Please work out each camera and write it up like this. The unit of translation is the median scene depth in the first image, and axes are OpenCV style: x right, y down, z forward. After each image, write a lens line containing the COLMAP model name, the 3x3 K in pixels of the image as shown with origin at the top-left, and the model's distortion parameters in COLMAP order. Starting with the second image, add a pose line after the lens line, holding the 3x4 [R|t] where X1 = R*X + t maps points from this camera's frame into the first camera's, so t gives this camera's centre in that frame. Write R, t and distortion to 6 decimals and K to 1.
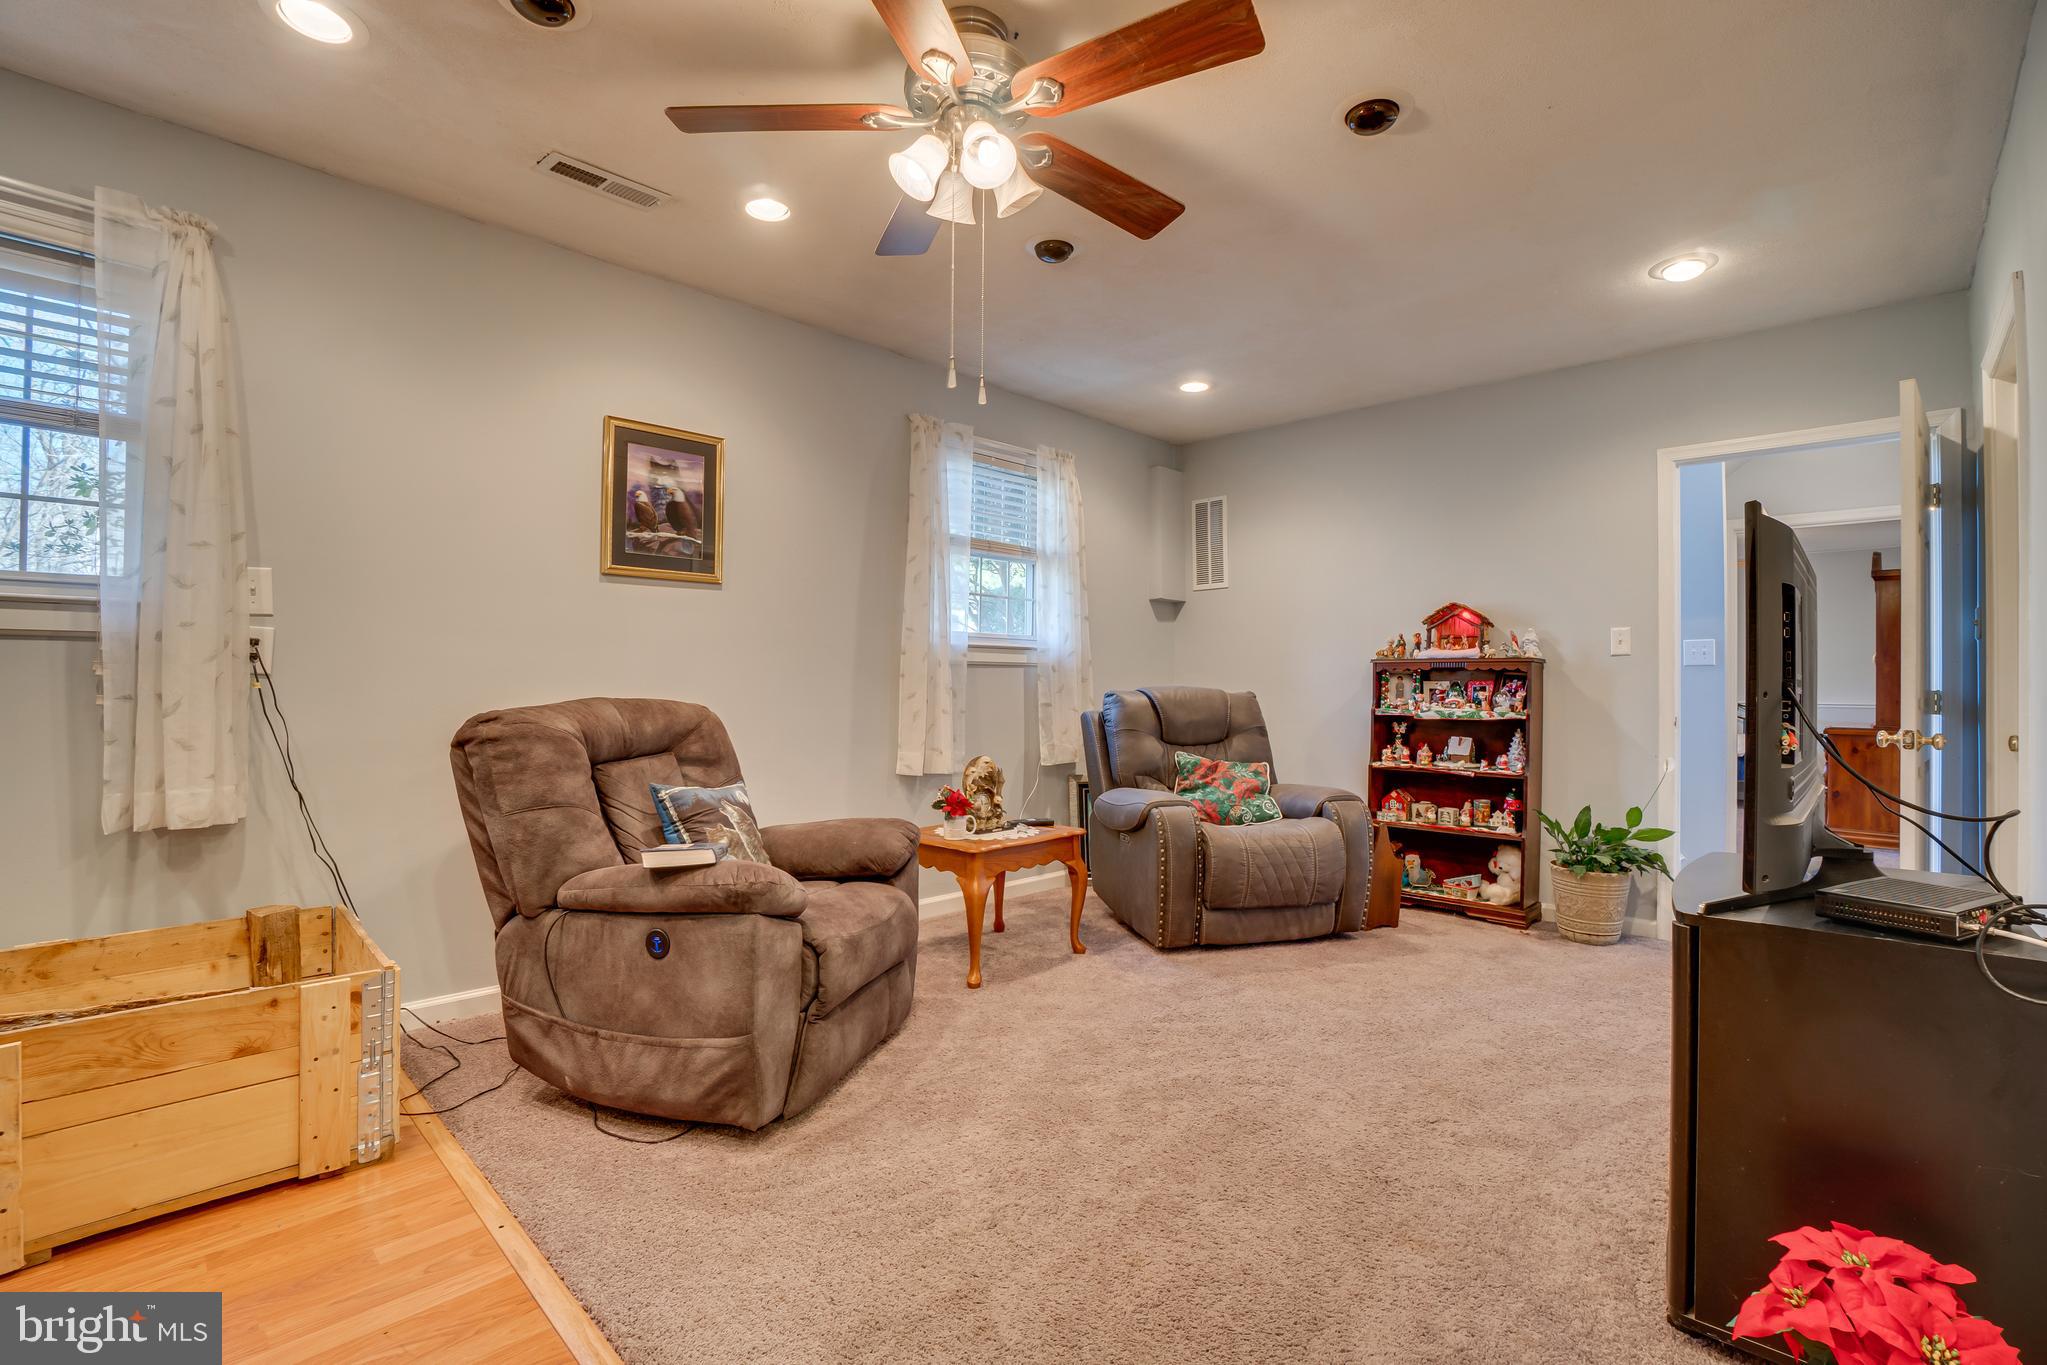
lens RADIAL K [[916.3, 0, 1051.8], [0, 916.3, 667.7], [0, 0, 1]] dist [-0.044625, 0.009367]
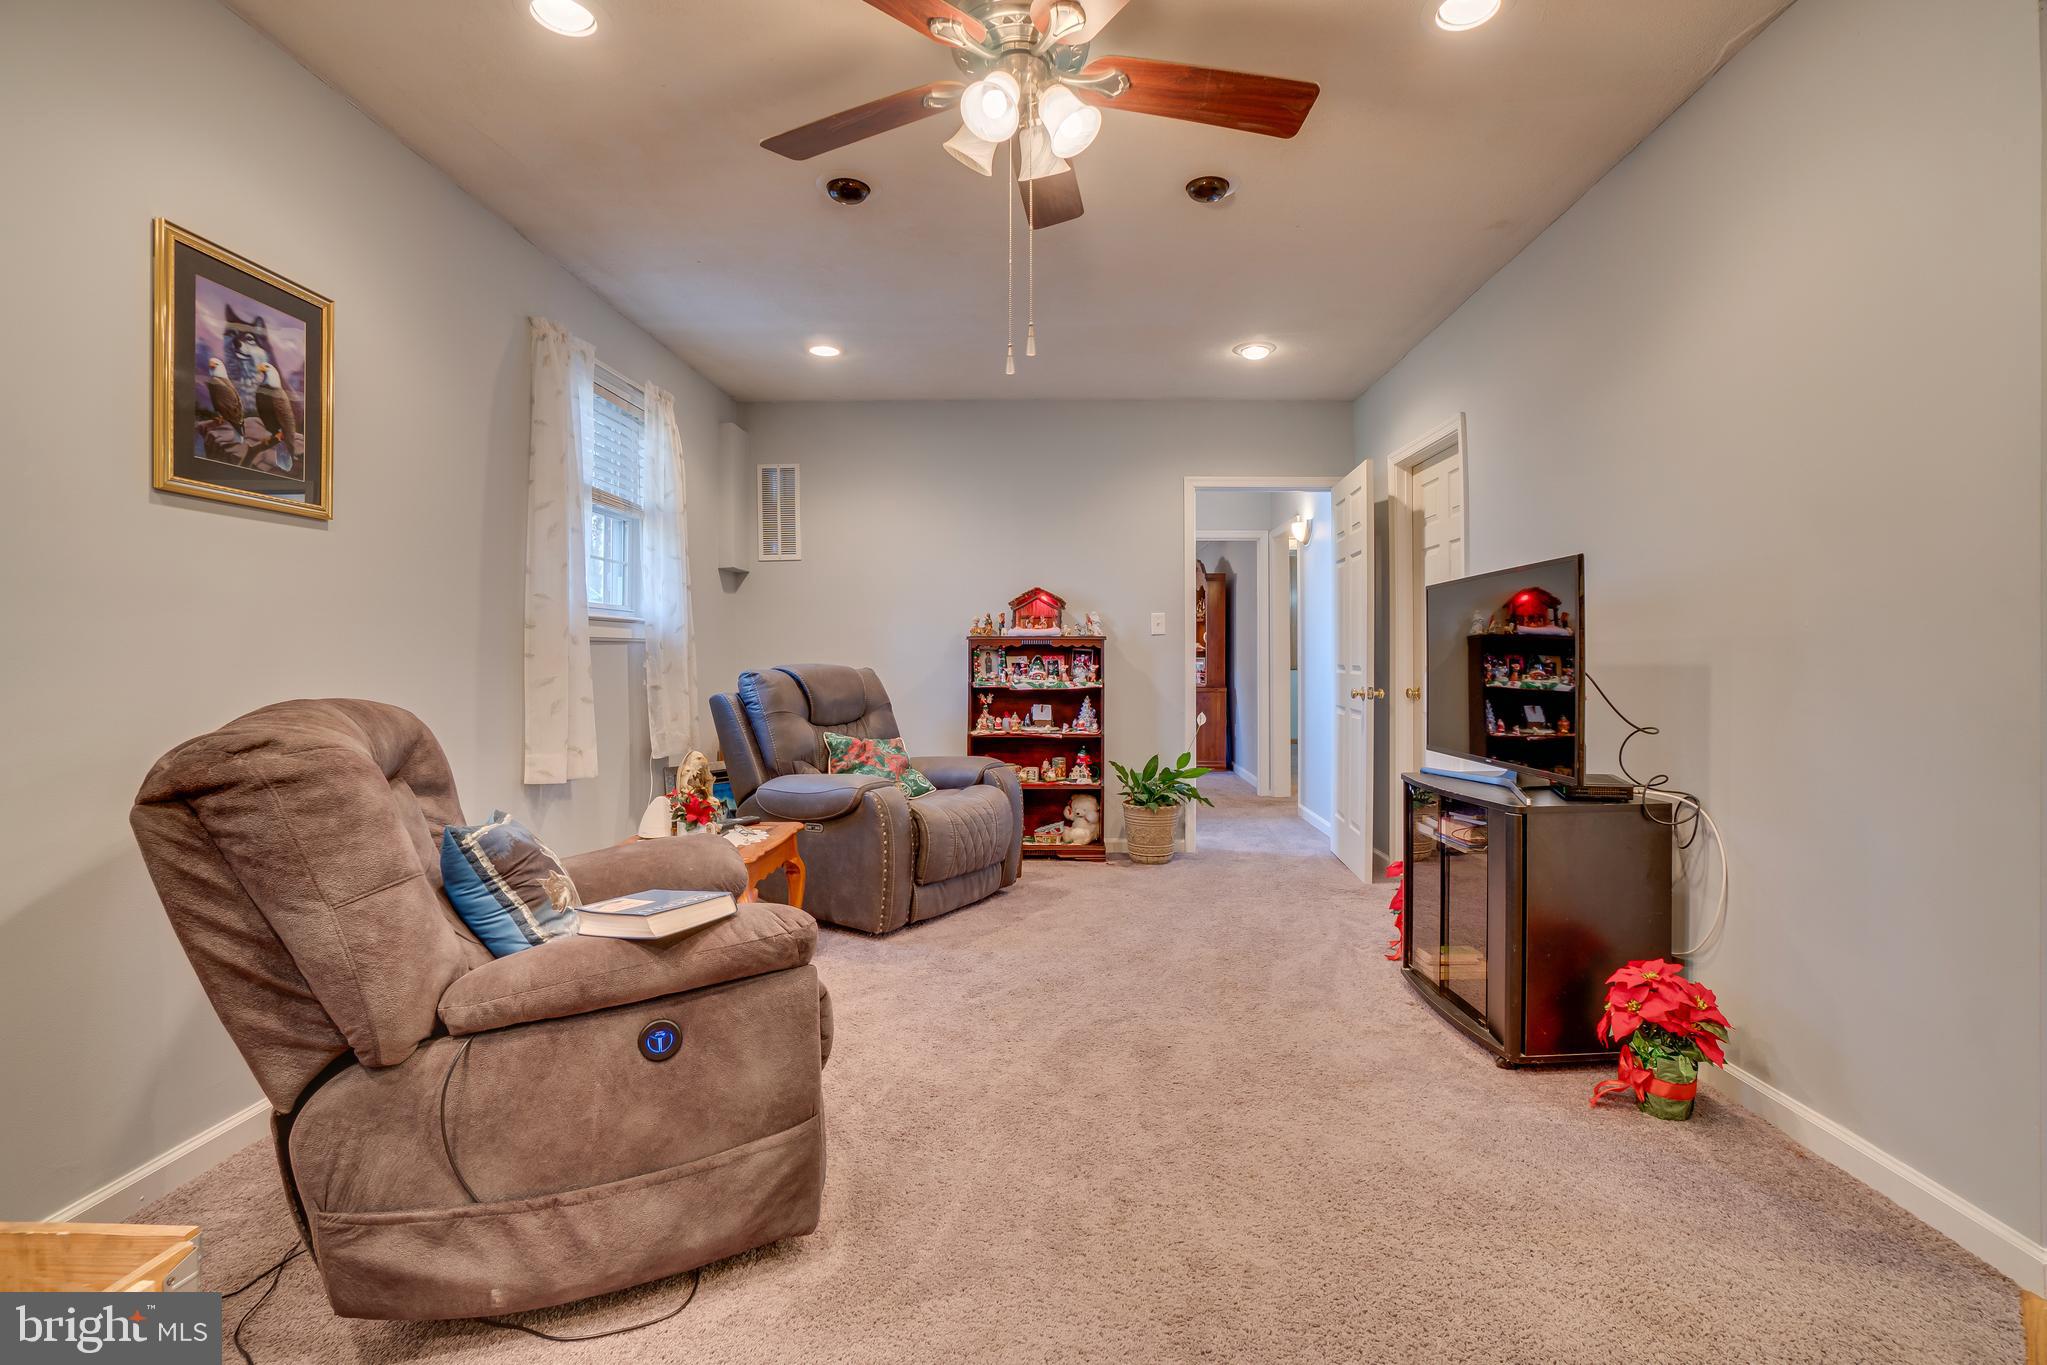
lens RADIAL K [[916.3, 0, 1078.4], [0, 916.3, 649.9], [0, 0, 1]] dist [-0.044625, 0.009367]
pose [[0.730756, -0.003626, 0.682629, -0.490394], [-0.004466, 0.999939, 0.010092, -0.008626], [-0.682624, -0.010423, 0.730696, 0.187465]]
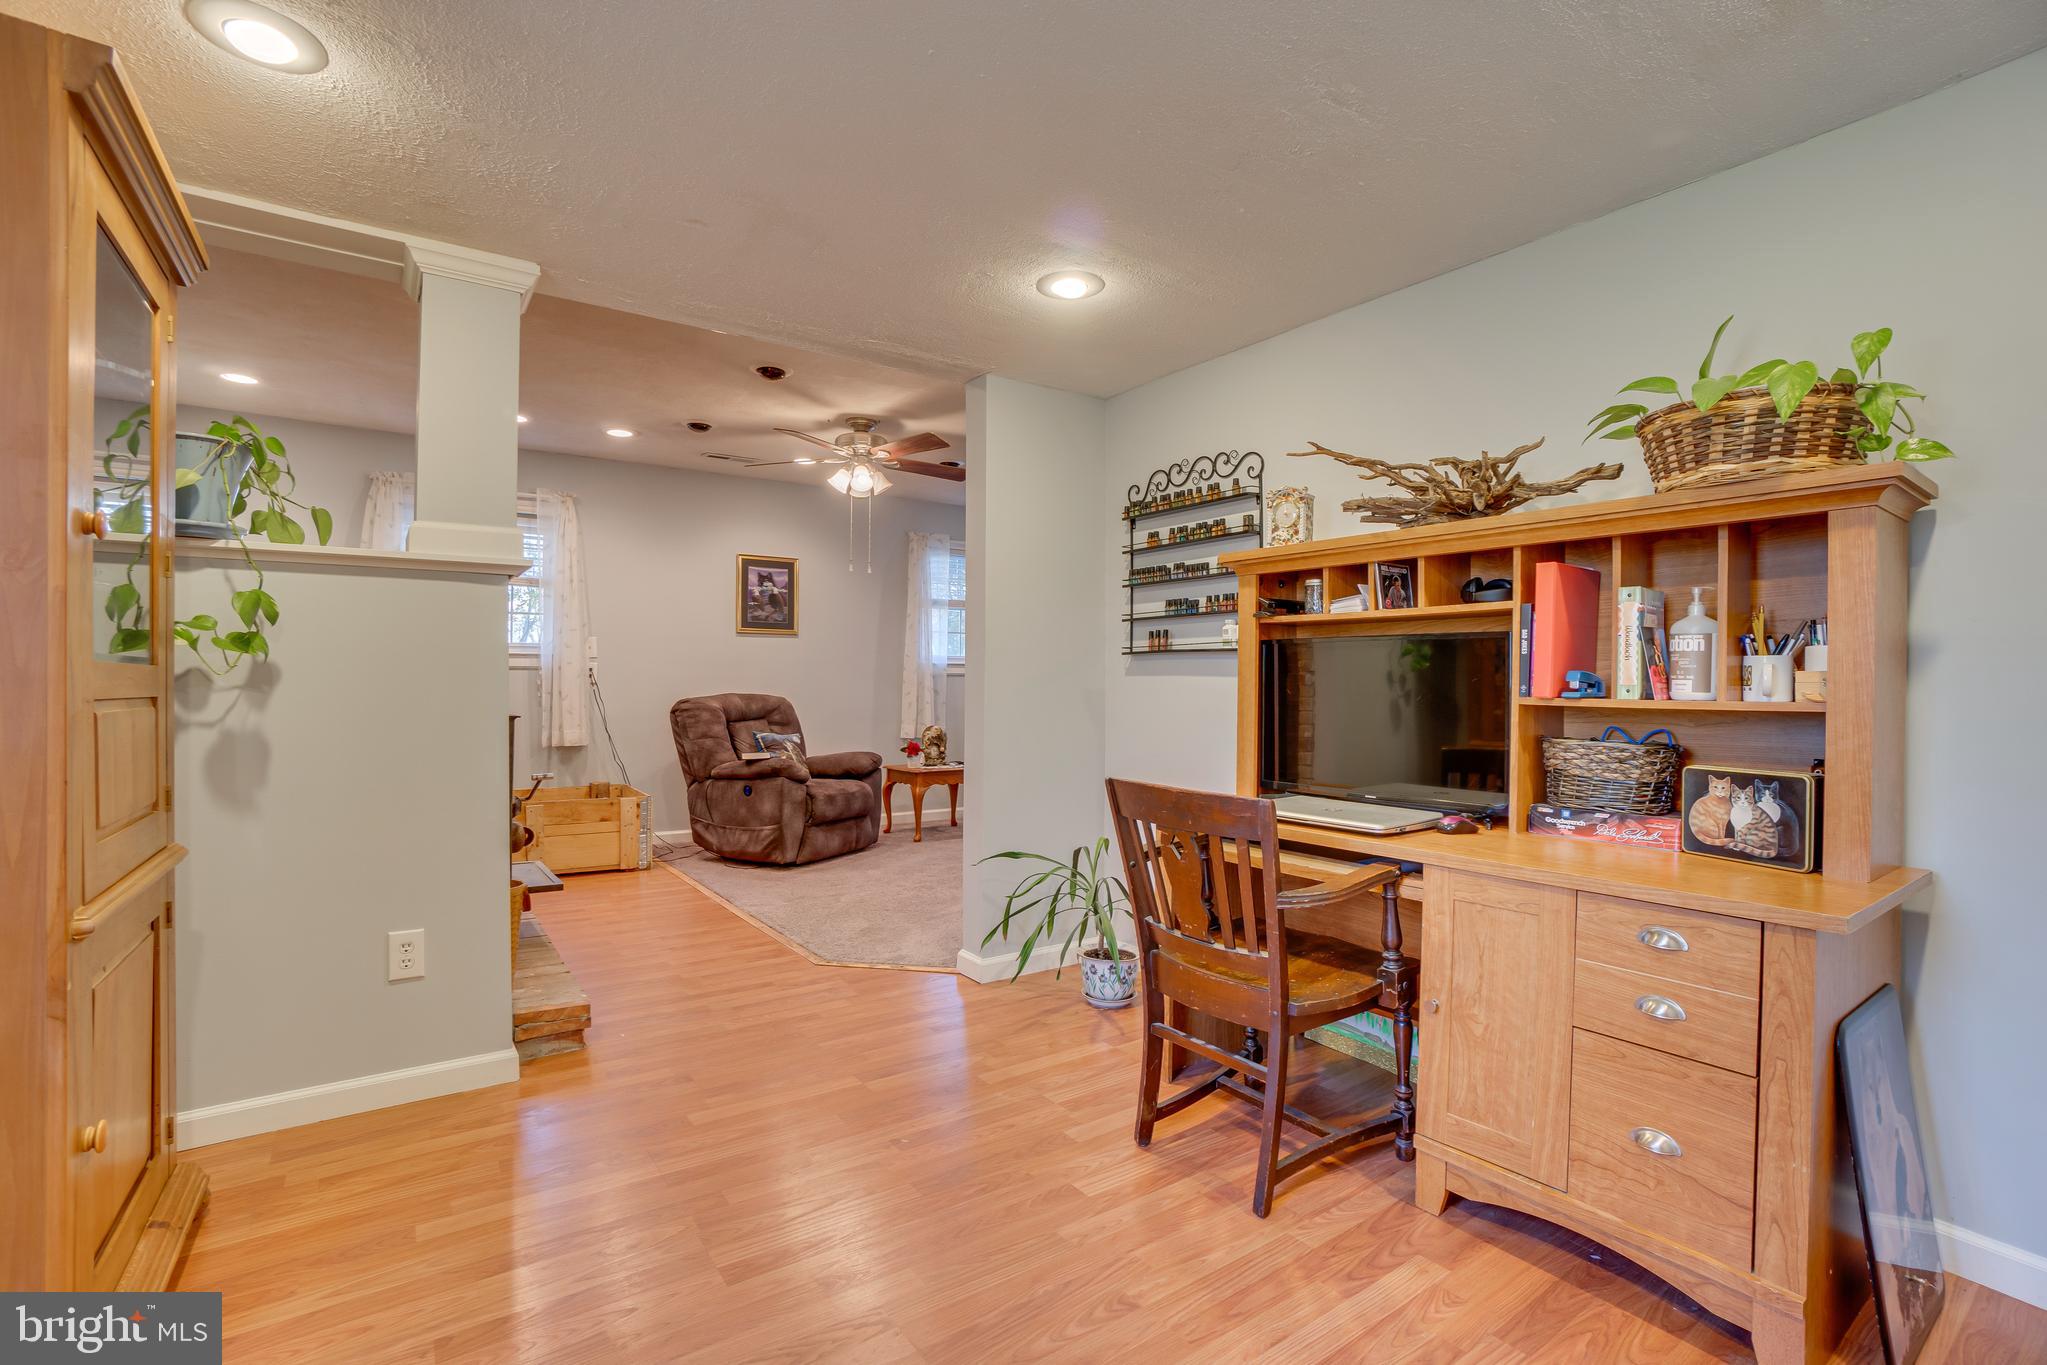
lens RADIAL K [[916.3, 0, 1065.7], [0, 916.3, 672.2], [0, 0, 1]] dist [-0.044625, 0.009367]
pose [[0.986818, -0.006566, -0.161703, 0.606700], [0.006577, 0.999978, -0.000465, -0.010110], [0.161703, -0.000605, 0.986839, -0.968553]]
